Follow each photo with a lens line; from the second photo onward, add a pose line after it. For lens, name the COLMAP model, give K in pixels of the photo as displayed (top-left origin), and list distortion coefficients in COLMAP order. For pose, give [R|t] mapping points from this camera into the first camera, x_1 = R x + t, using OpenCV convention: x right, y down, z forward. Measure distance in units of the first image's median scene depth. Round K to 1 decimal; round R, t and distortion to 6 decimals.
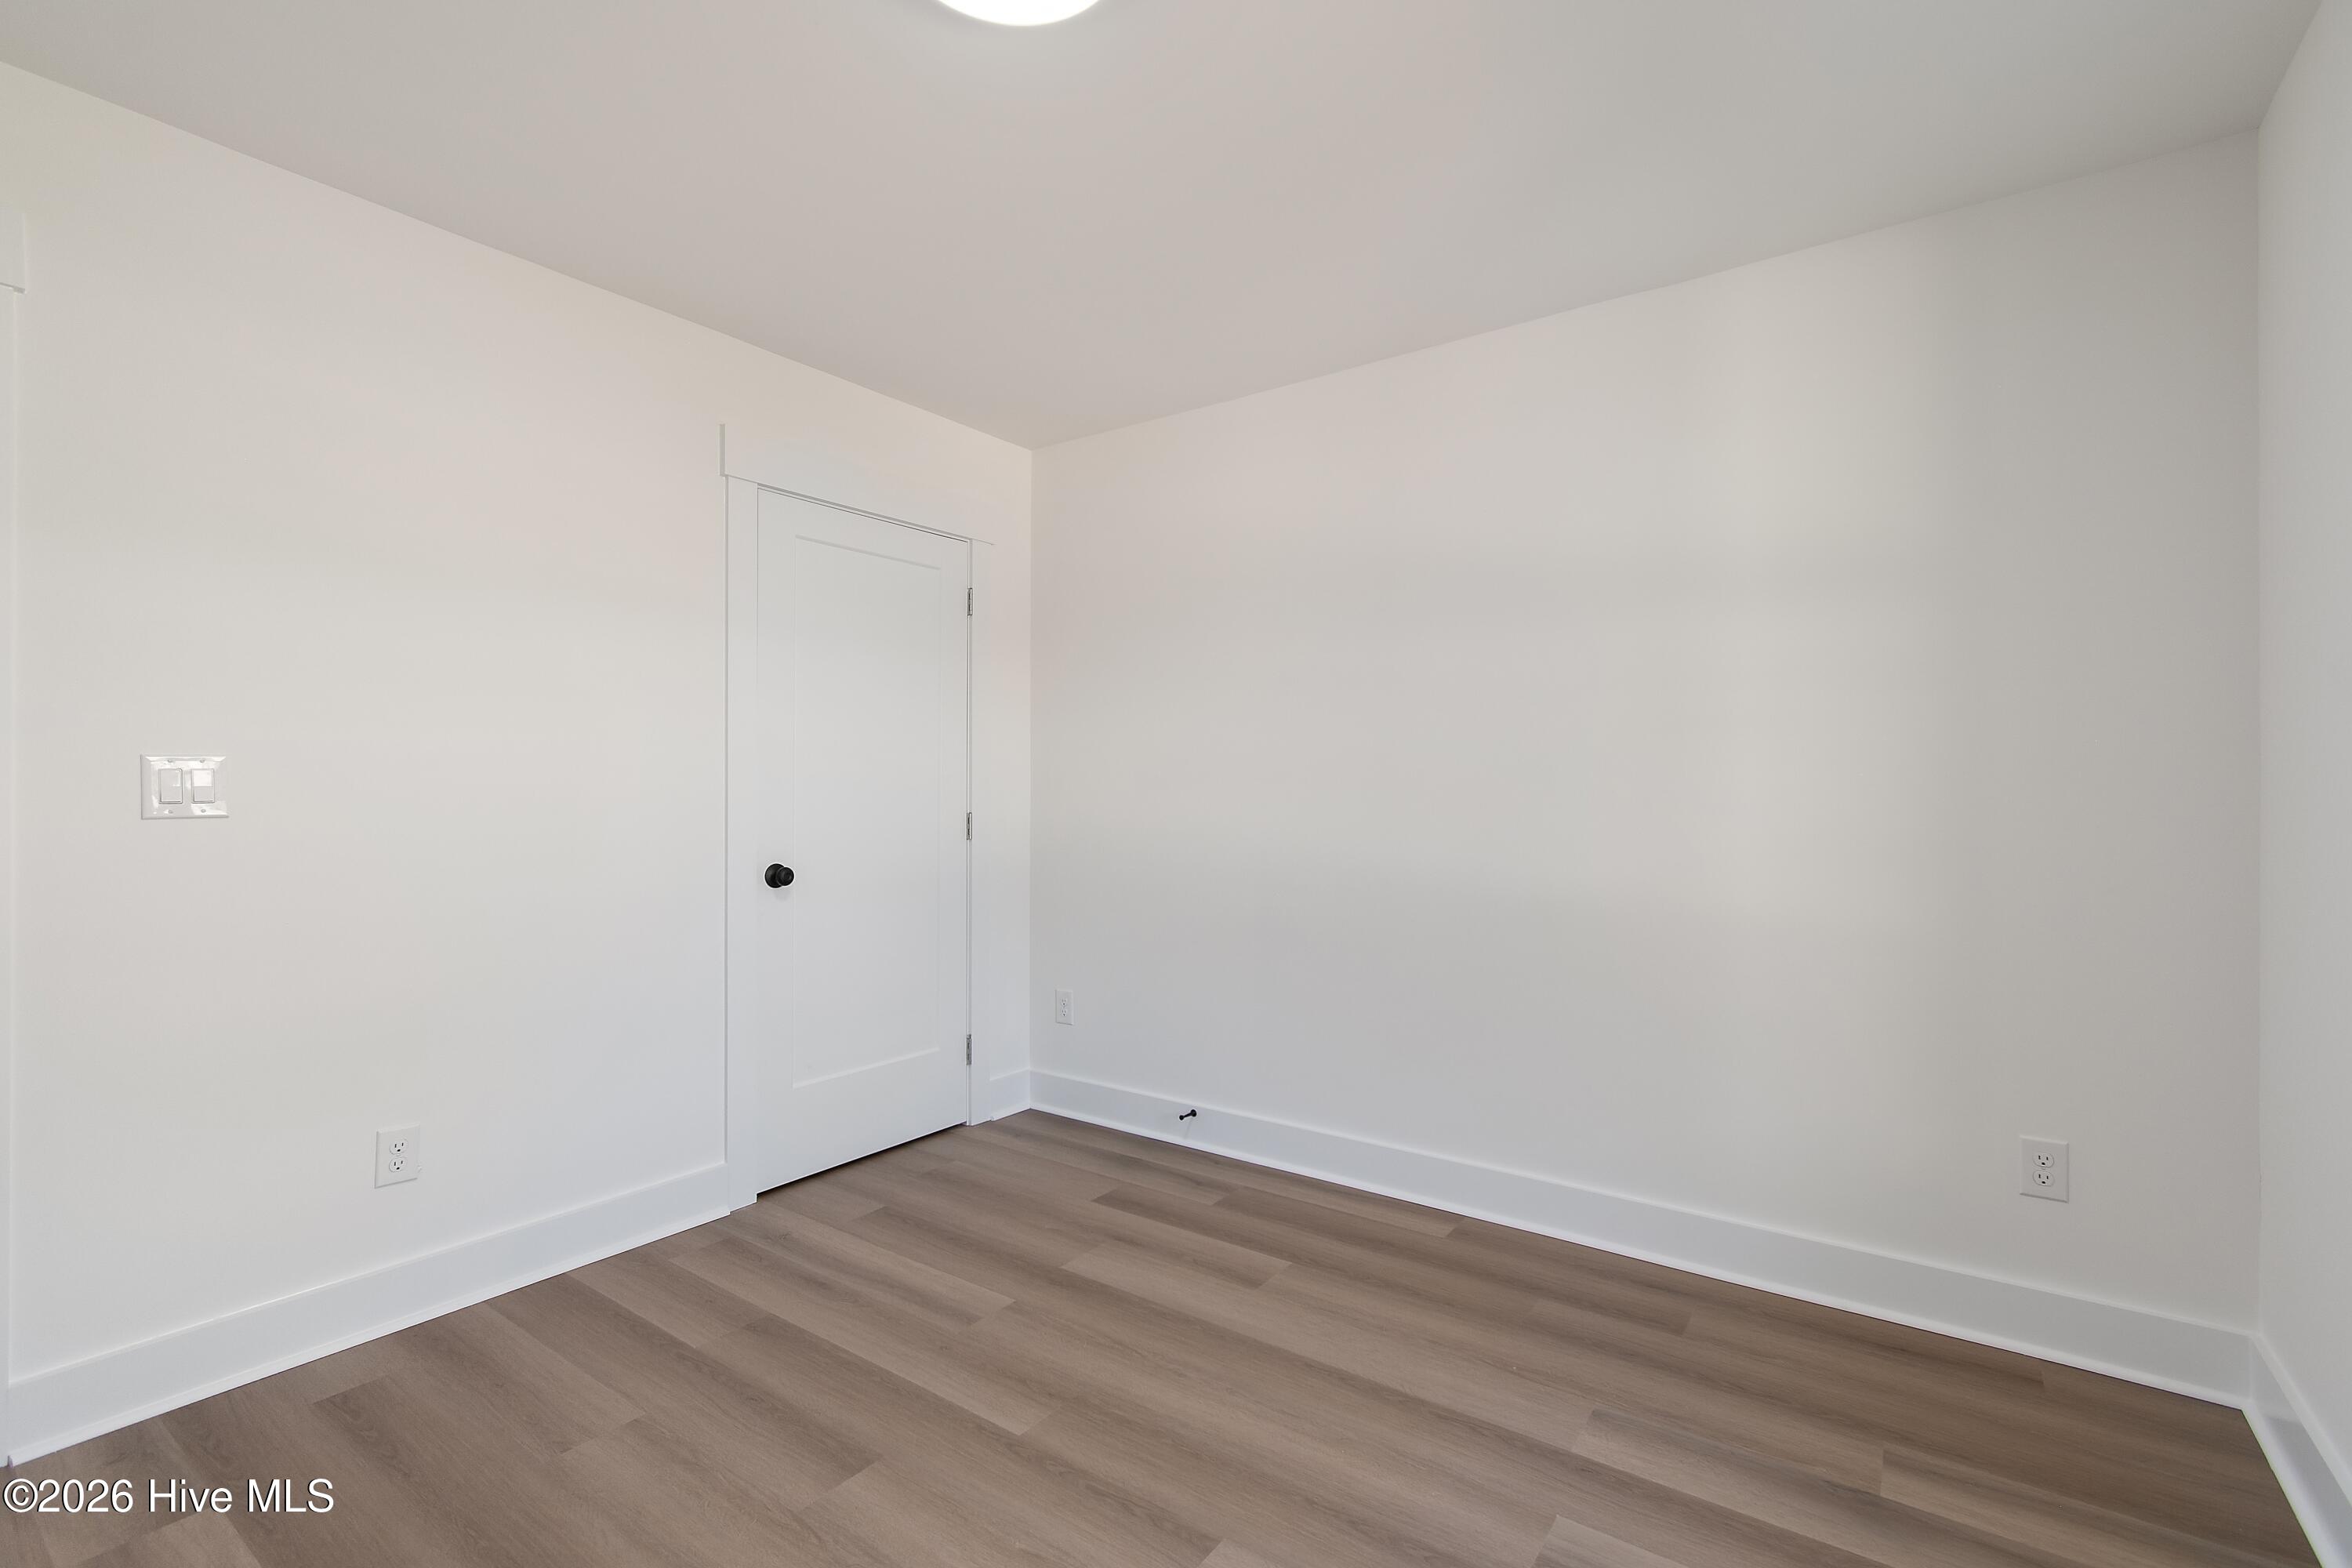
lens RADIAL K [[1042.0, 0, 1162.5], [0, 1042.0, 777.4], [0, 0, 1]] dist [0.005224, -0.001230]
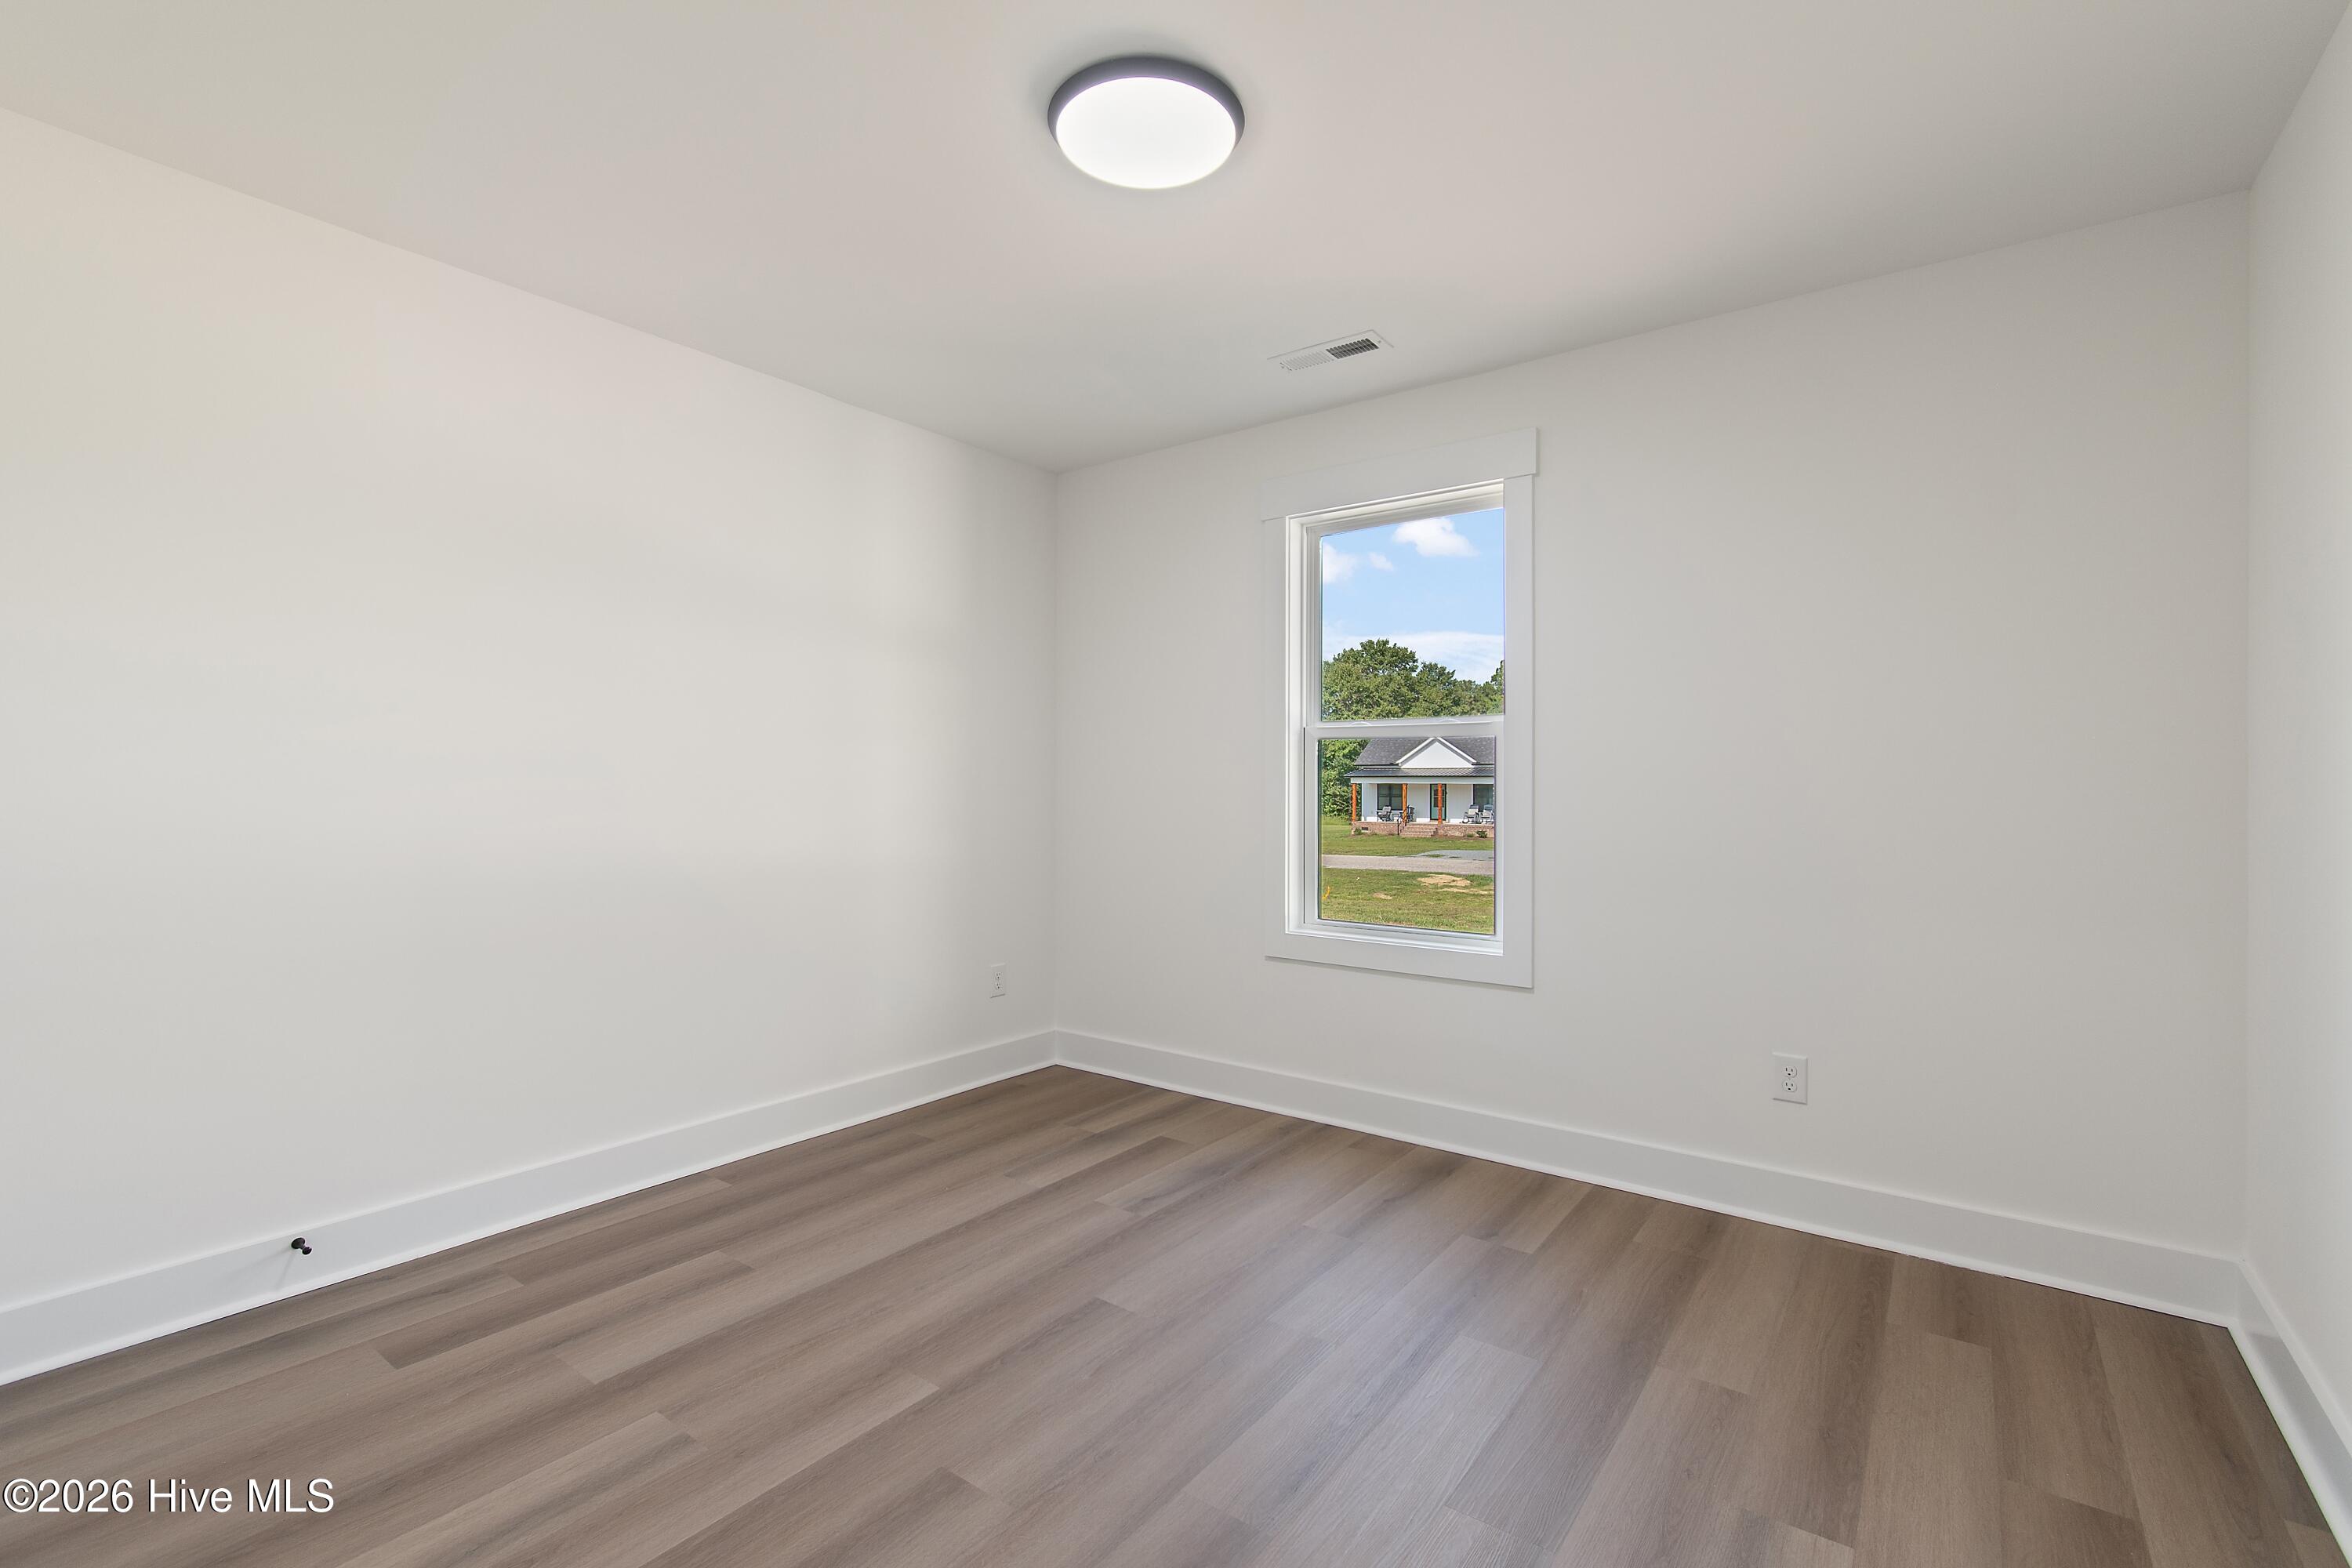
lens RADIAL K [[1042.0, 0, 1183.7], [0, 1042.0, 777.1], [0, 0, 1]] dist [0.005224, -0.001230]
pose [[0.009487, 0.004517, 0.999945, -1.018267], [-0.019321, 0.999804, -0.004333, 0.007513], [-0.999768, -0.019279, 0.009572, 0.640254]]
